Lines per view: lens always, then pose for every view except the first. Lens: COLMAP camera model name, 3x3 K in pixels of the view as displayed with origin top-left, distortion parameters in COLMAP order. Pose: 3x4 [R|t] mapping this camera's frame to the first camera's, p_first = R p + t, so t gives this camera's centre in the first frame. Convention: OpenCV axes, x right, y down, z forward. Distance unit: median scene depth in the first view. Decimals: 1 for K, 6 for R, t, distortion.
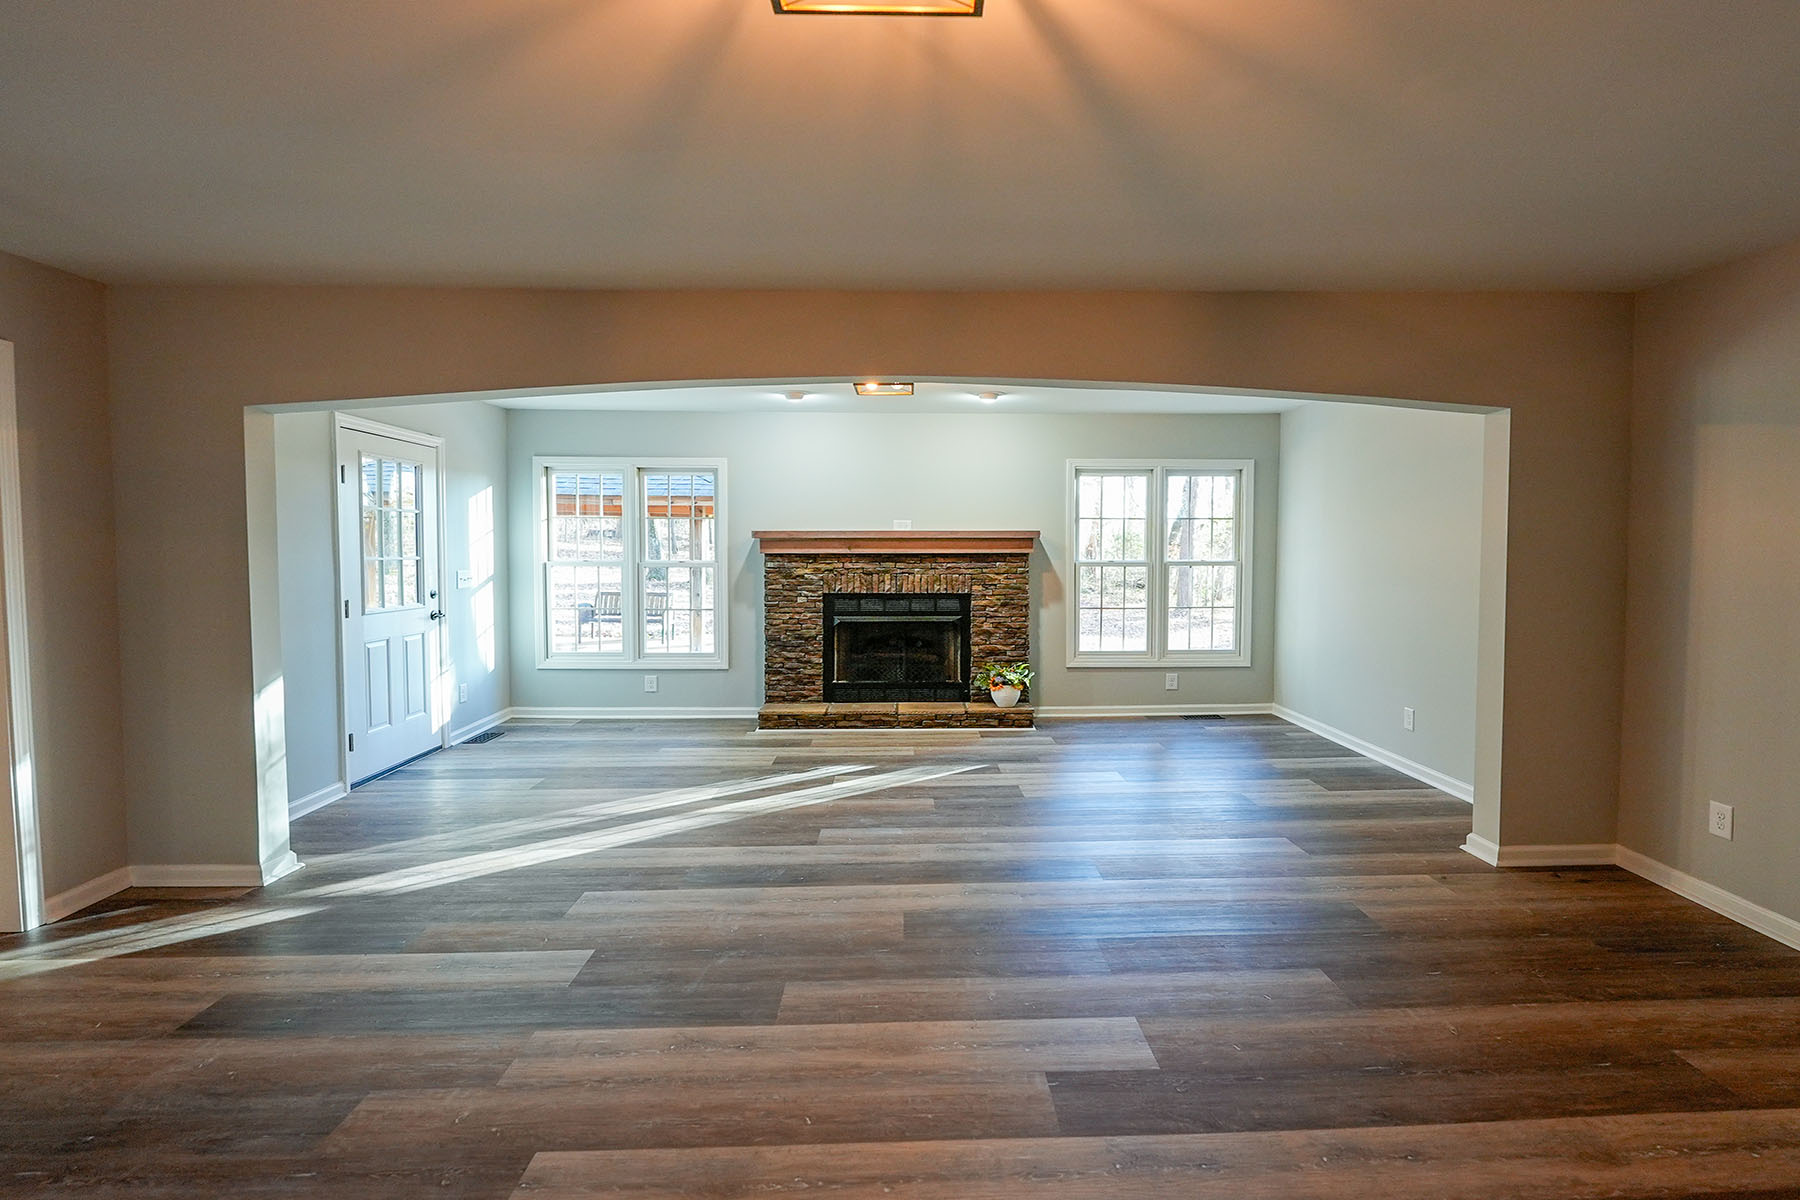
lens RADIAL K [[828.7, 0, 905.4], [0, 828.7, 595.4], [0, 0, 1]] dist [-0.006800, -0.004367]
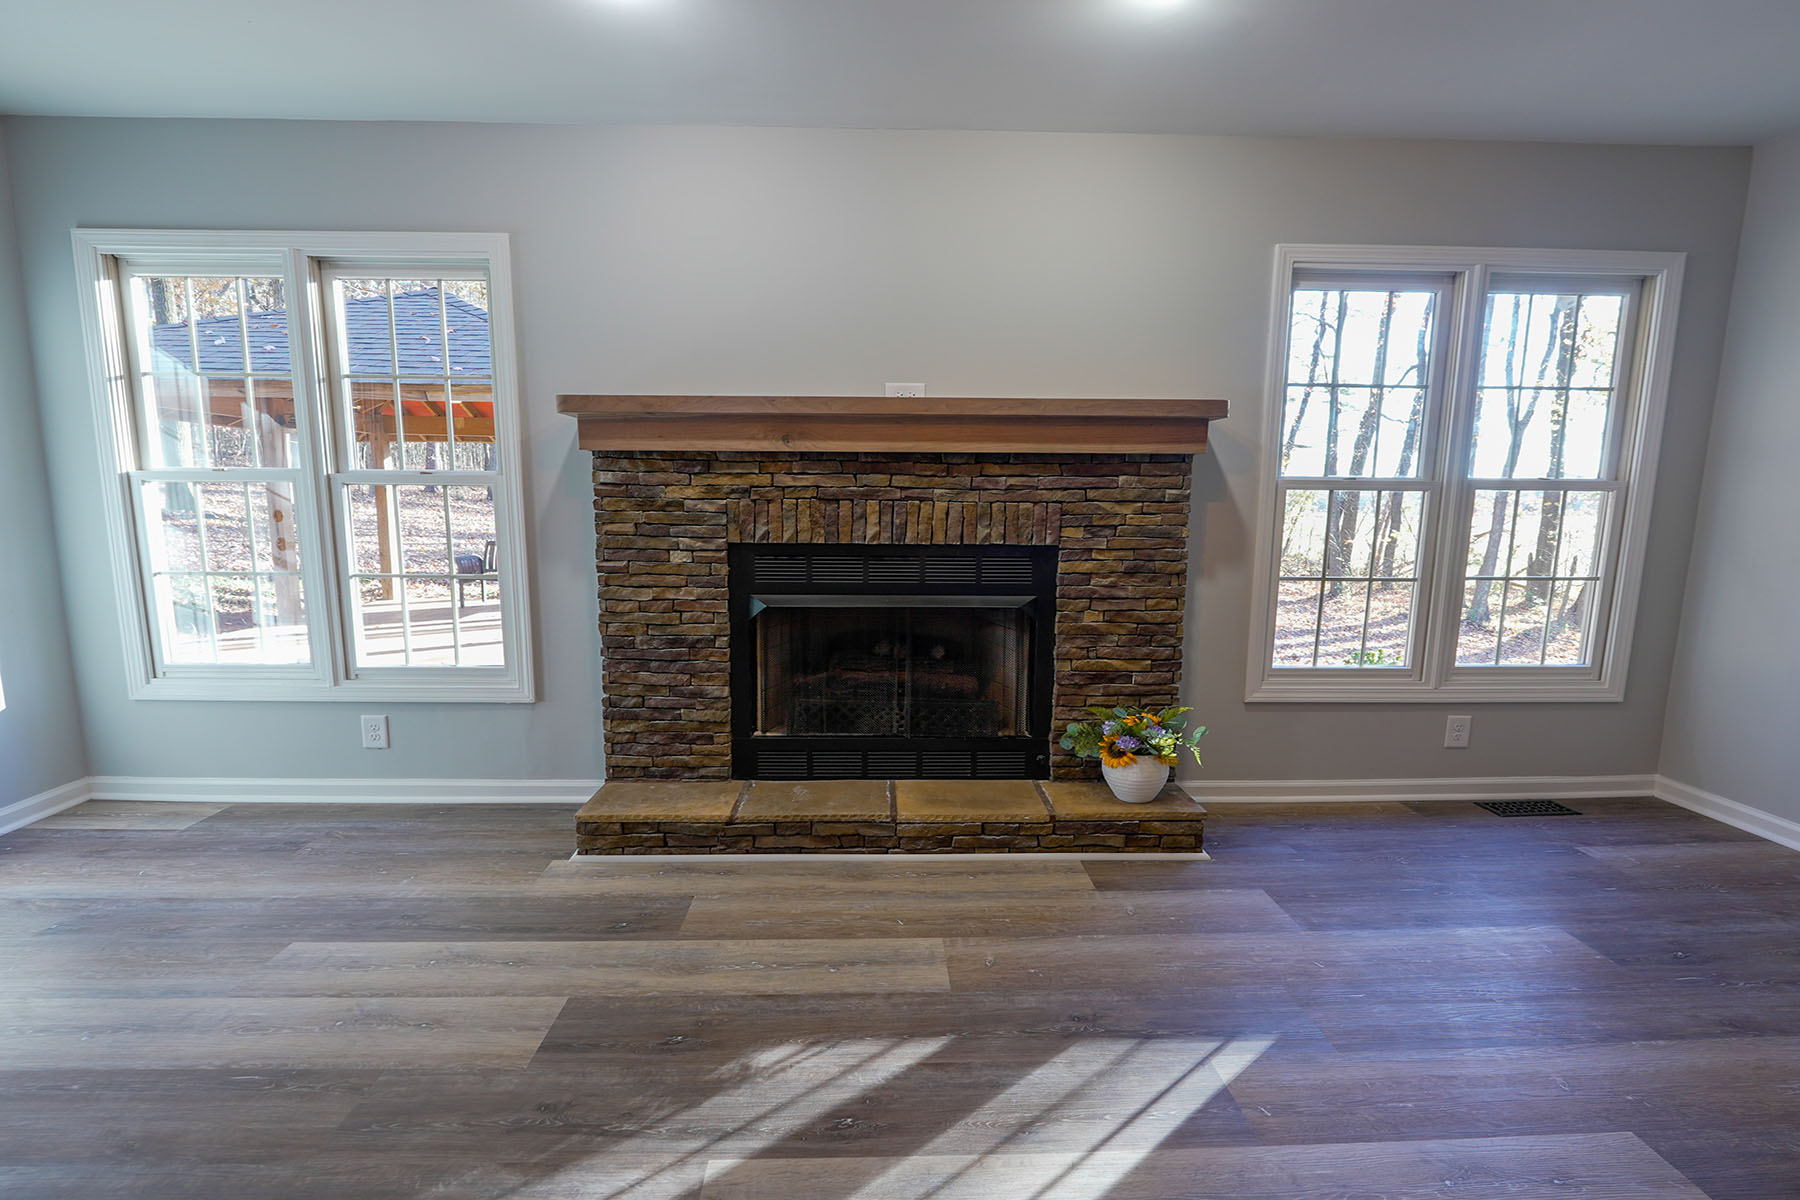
lens RADIAL K [[828.7, 0, 893.3], [0, 828.7, 628.8], [0, 0, 1]] dist [-0.006800, -0.004367]
pose [[0.999805, 0.004131, 0.019333, -0.018741], [-0.005959, 0.995416, 0.095449, 0.000236], [-0.018850, -0.095546, 0.995247, 0.550190]]
